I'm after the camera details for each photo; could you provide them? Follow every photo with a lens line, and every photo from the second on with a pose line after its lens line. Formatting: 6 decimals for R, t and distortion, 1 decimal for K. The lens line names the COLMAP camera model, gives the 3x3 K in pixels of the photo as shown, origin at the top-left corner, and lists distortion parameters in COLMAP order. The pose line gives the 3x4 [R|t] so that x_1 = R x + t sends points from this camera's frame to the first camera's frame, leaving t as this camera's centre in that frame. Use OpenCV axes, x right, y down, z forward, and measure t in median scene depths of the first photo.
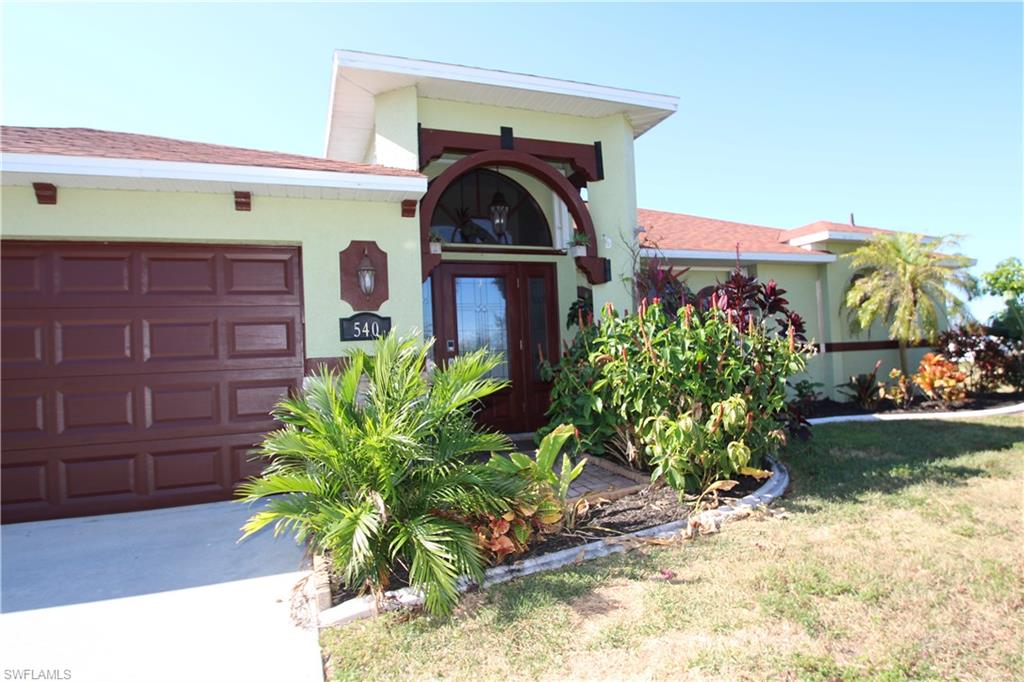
lens RADIAL K [[611.9, 0, 536.6], [0, 611.9, 334.7], [0, 0, 1]] dist [-0.017483, -0.002210]
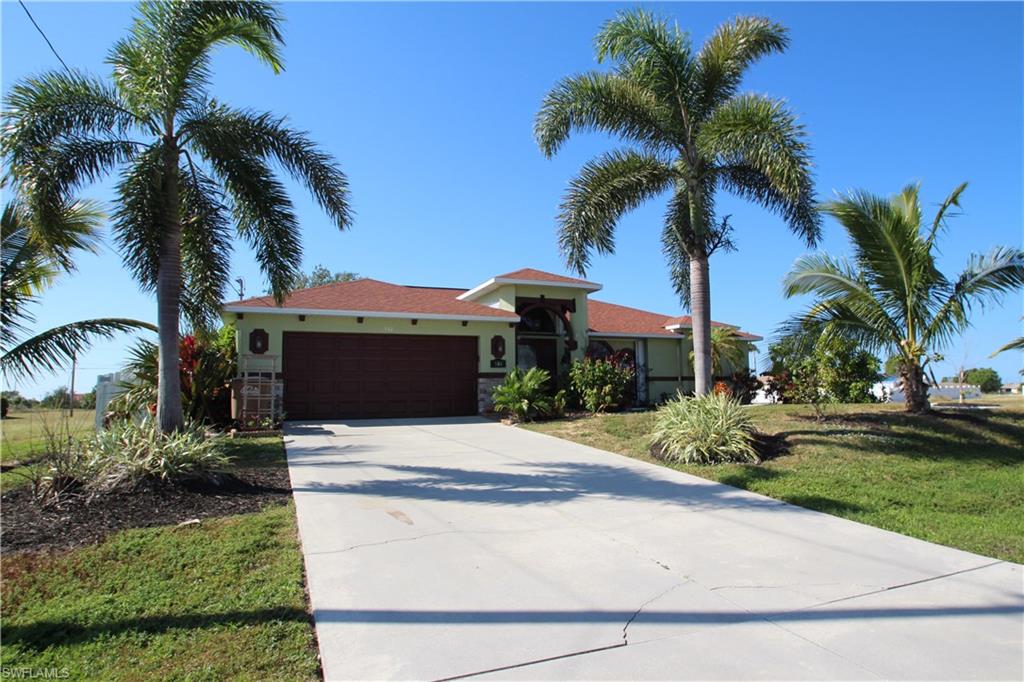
lens RADIAL K [[611.9, 0, 536.6], [0, 611.9, 334.7], [0, 0, 1]] dist [-0.017483, -0.002210]
pose [[0.998949, 0.028280, 0.036082, -0.199372], [-0.025850, 0.997477, -0.066119, 0.042816], [-0.037861, 0.065116, 0.997159, -2.117806]]
